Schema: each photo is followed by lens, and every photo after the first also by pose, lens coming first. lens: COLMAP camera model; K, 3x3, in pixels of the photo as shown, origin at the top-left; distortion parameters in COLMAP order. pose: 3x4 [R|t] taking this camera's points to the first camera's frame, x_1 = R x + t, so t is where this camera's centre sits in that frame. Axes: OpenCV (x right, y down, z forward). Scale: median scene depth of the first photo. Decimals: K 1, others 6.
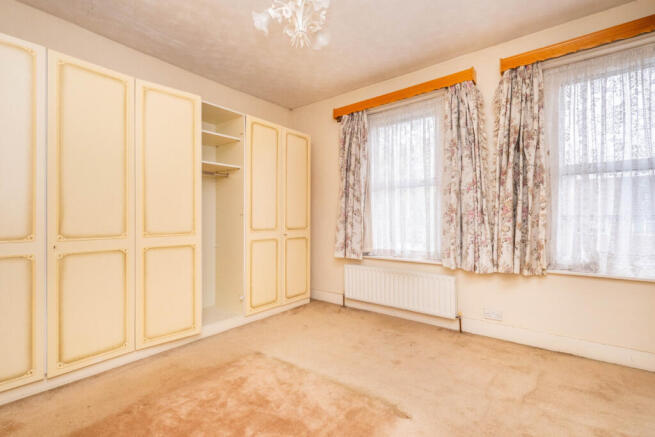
lens RADIAL K [[288.0, 0, 327.4], [0, 288.0, 221.6], [0, 0, 1]] dist [-0.001609, -0.000547]
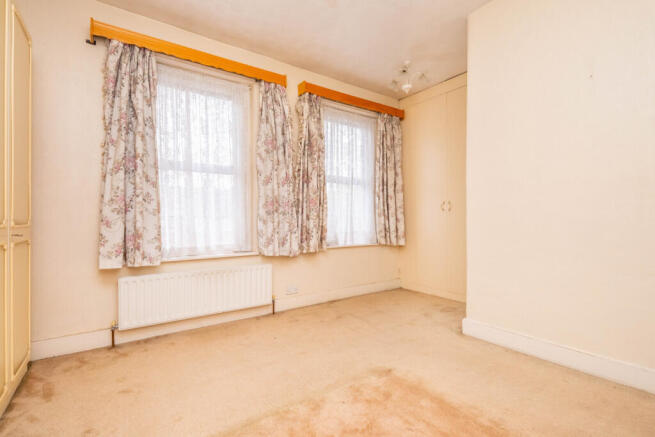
lens RADIAL K [[288.0, 0, 327.4], [0, 288.0, 221.6], [0, 0, 1]] dist [-0.001609, -0.000547]
pose [[0.313673, -0.013509, 0.949435, -0.428464], [0.005076, 0.999908, 0.012550, 0.019472], [-0.949517, 0.000883, 0.313713, 0.396451]]
